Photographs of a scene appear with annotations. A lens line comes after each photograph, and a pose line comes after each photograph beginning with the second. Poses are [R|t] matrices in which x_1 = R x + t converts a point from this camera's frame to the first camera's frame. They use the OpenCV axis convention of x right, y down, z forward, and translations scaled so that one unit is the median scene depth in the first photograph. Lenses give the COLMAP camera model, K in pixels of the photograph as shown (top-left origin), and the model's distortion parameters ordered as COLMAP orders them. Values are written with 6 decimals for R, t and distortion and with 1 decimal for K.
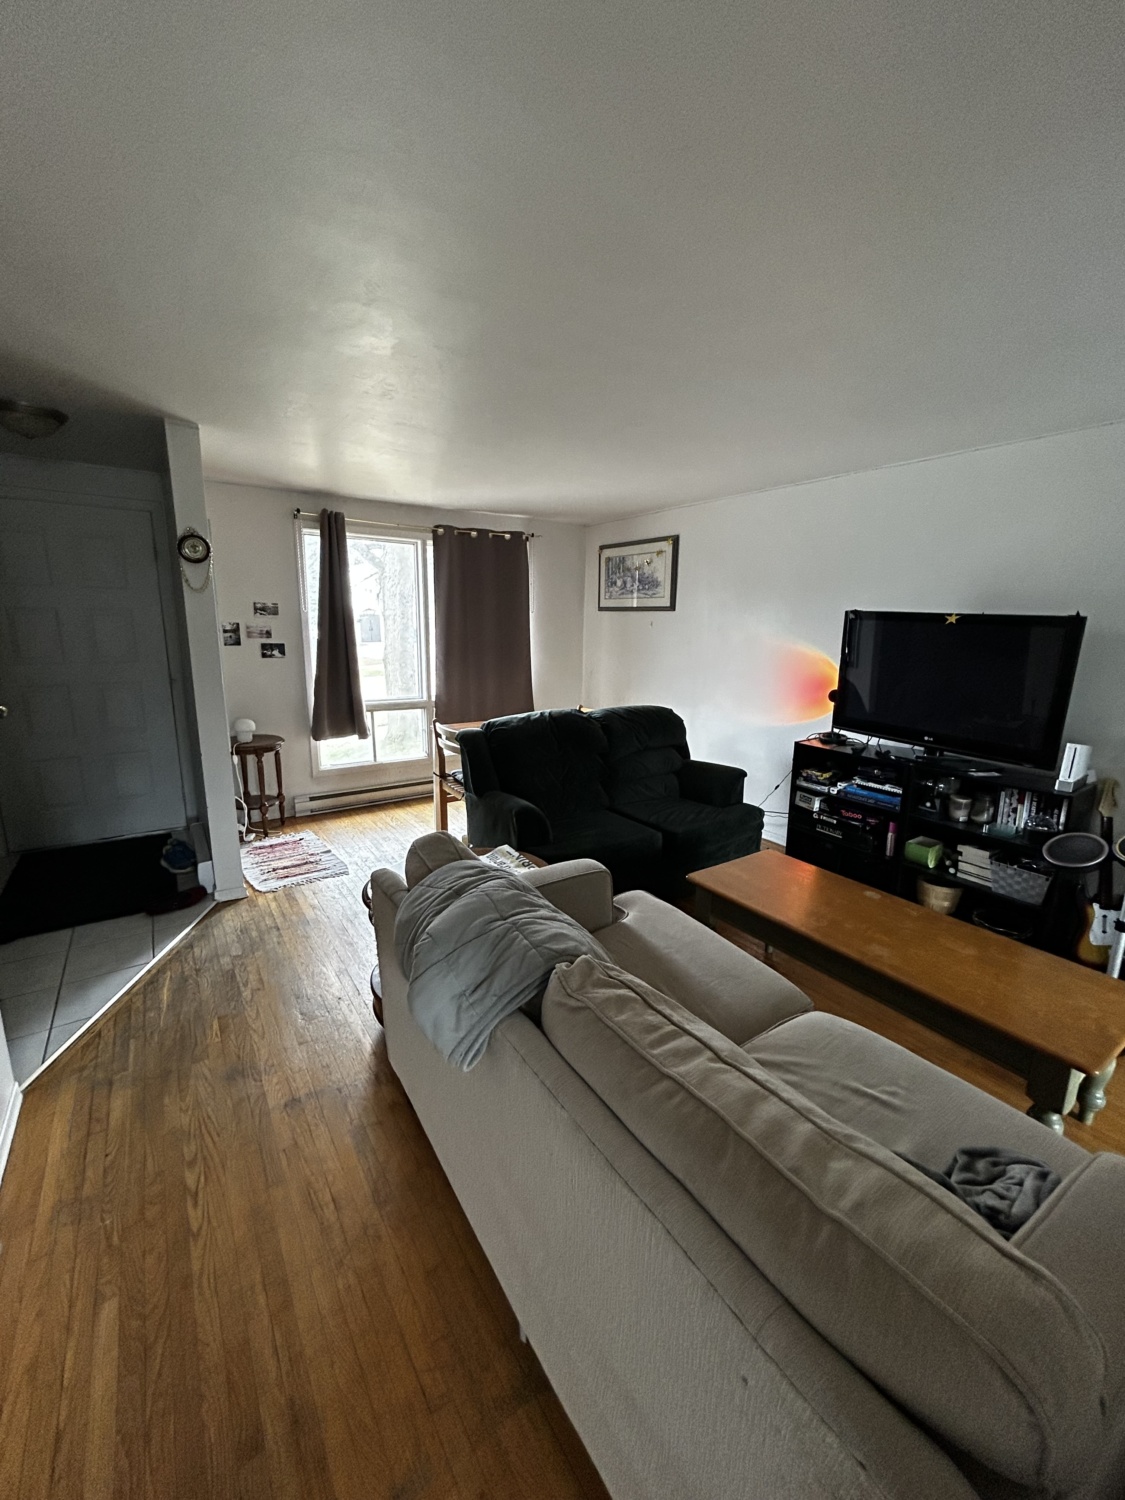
lens RADIAL K [[610.7, 0, 563.7], [0, 610.7, 752.1], [0, 0, 1]] dist [0.000407, 0.000204]
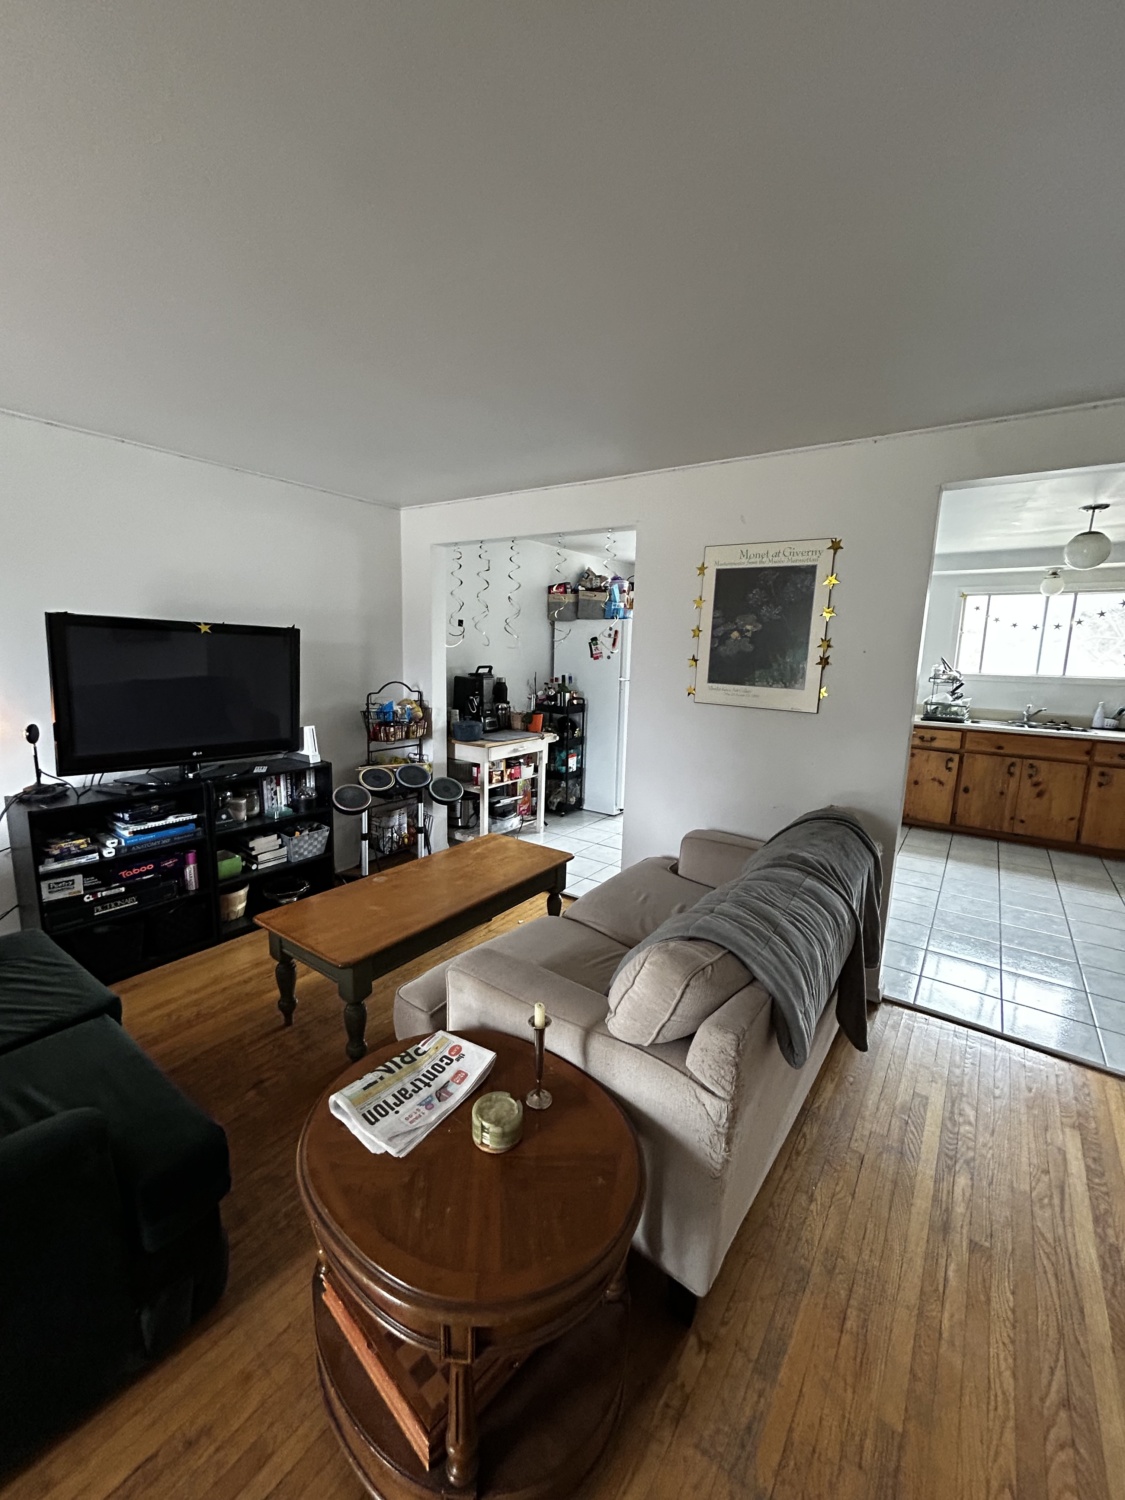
lens RADIAL K [[610.7, 0, 562.7], [0, 610.7, 747.3], [0, 0, 1]] dist [0.000407, 0.000204]
pose [[-0.358521, -0.179324, 0.916136, -0.480450], [0.165266, 0.953683, 0.251349, -0.178777], [-0.918776, 0.241521, -0.312279, 0.789770]]
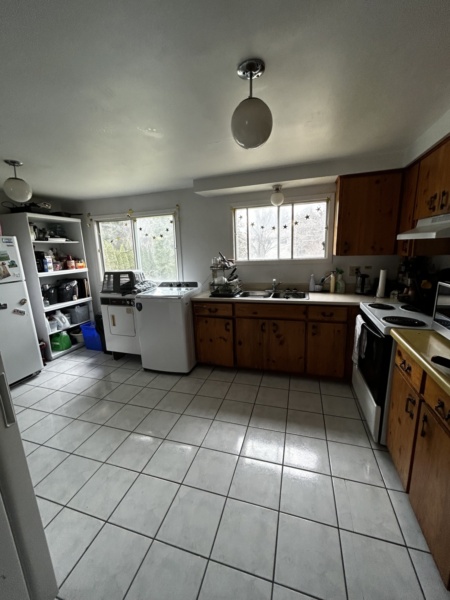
lens RADIAL K [[244.3, 0, 225.8], [0, 244.3, 297.8], [0, 0, 1]] dist [0.000407, 0.000204]
pose [[-0.629696, -0.153785, 0.761468, -0.340866], [0.185635, 0.922024, 0.339722, -0.112309], [-0.754336, 0.355277, -0.552047, 0.475050]]
